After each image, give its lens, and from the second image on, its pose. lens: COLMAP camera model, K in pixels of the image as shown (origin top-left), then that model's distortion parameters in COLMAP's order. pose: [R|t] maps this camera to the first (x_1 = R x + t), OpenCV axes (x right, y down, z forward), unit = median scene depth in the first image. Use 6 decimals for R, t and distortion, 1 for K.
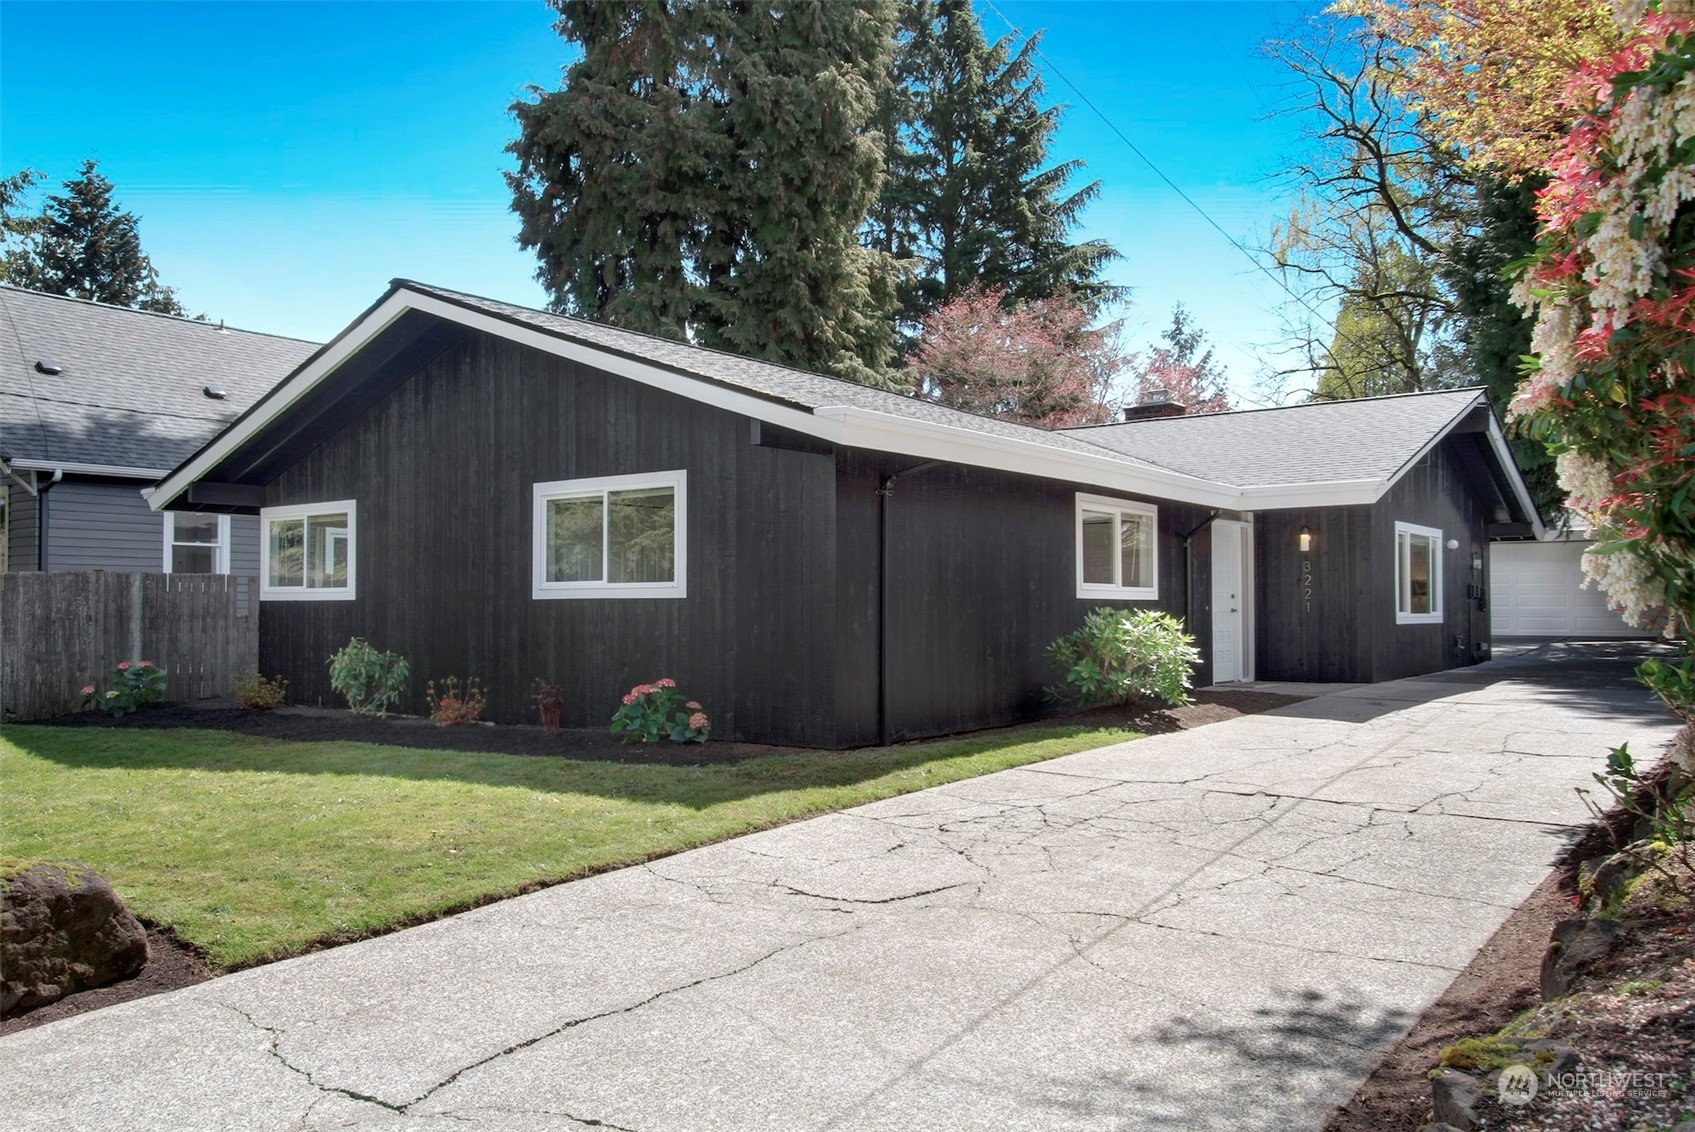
lens RADIAL K [[1310.9, 0, 847.5], [0, 1310.9, 566.0], [0, 0, 1]] dist [-0.005648, 0.004628]
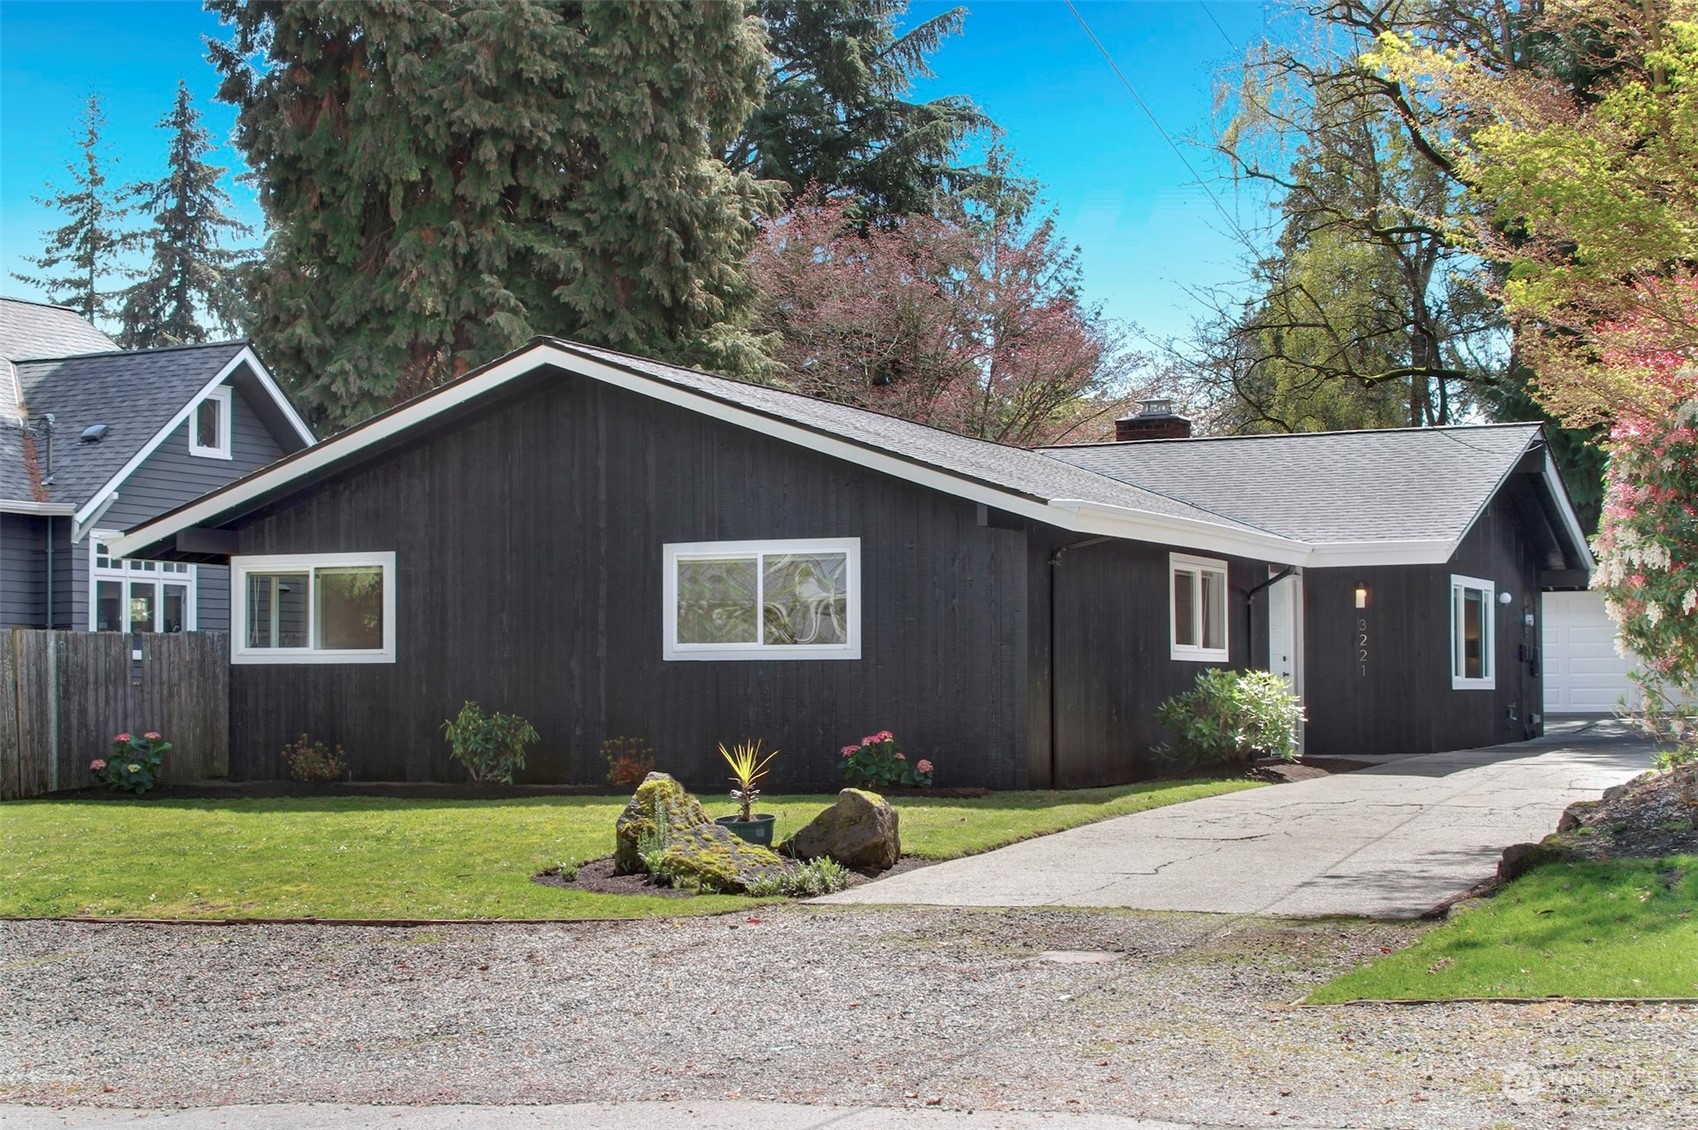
lens RADIAL K [[2728.3, 0, 849.0], [0, 2728.3, 565.0], [0, 0, 1]] dist [-0.025269, -0.098593]
pose [[0.976089, 0.006441, 0.217275, -0.392028], [-0.003501, 0.999897, -0.013917, -0.013378], [-0.217342, 0.012824, 0.976011, -0.736179]]
